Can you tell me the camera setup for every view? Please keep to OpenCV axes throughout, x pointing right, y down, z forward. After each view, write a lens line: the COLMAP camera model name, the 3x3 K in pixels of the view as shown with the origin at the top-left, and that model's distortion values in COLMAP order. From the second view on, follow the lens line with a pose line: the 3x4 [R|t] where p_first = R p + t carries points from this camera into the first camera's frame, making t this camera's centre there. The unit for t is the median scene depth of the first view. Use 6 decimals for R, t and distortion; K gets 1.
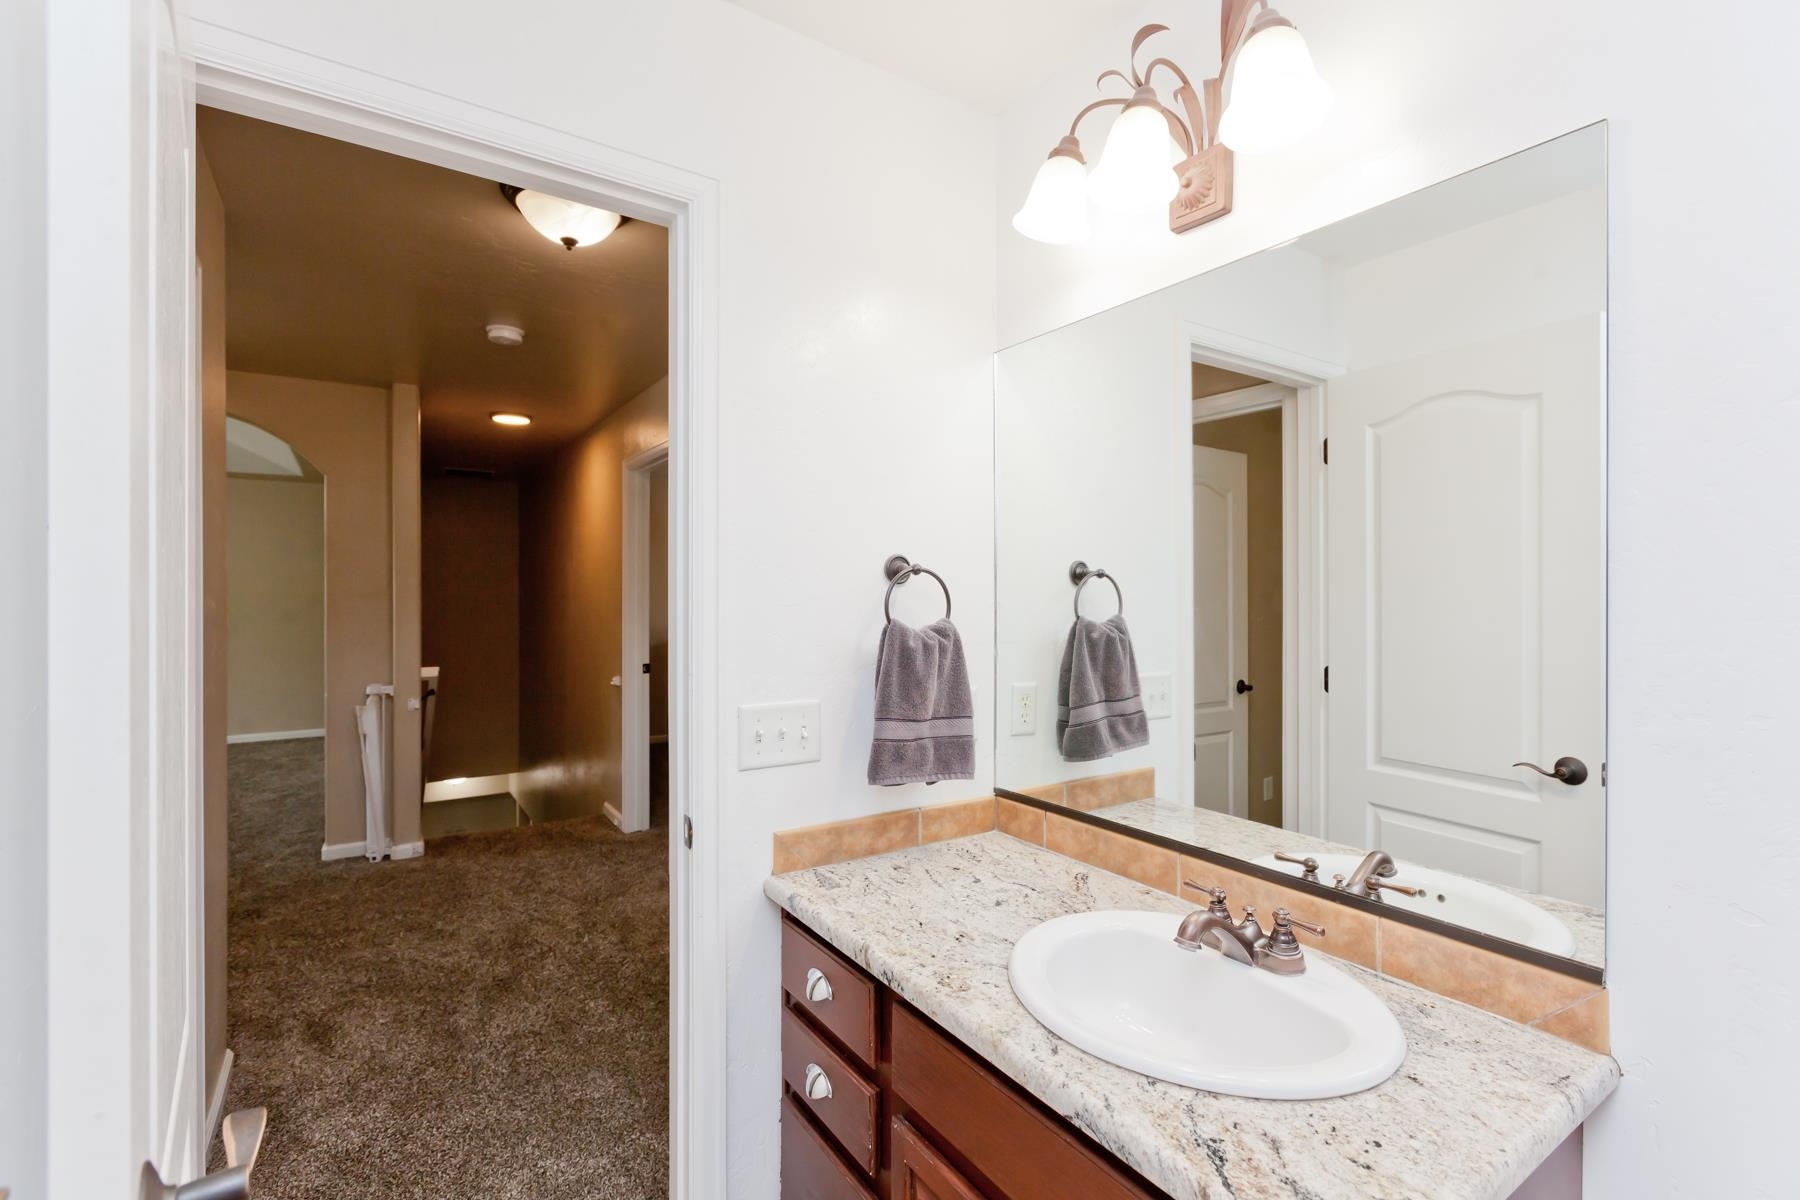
lens RADIAL K [[808.1, 0, 883.8], [0, 808.1, 600.4], [0, 0, 1]] dist [0.004344, -0.003737]
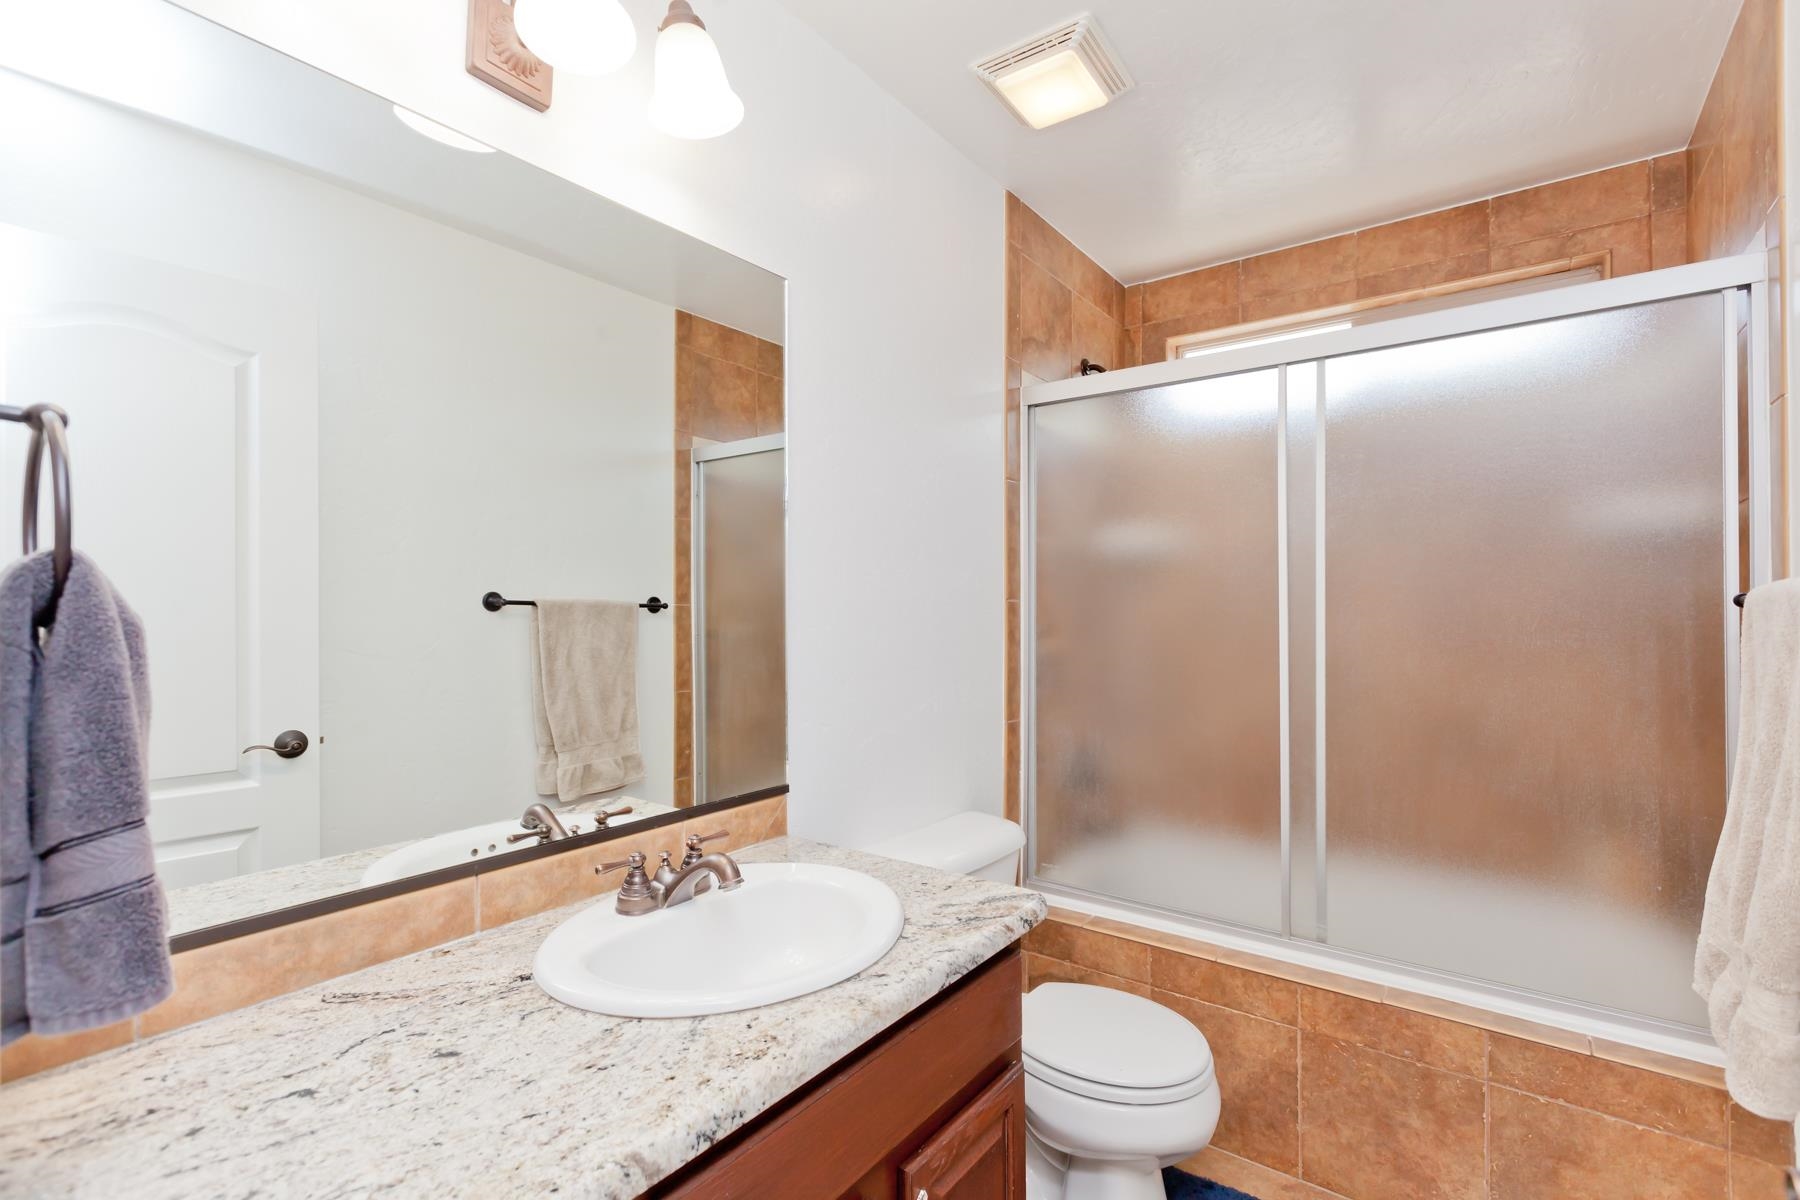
lens RADIAL K [[808.1, 0, 896.2], [0, 808.1, 592.8], [0, 0, 1]] dist [0.004344, -0.003737]
pose [[-0.337765, 0.008745, 0.941190, -0.582301], [0.003632, 0.999961, -0.007988, 0.046467], [-0.941223, 0.000720, -0.337784, 0.978042]]
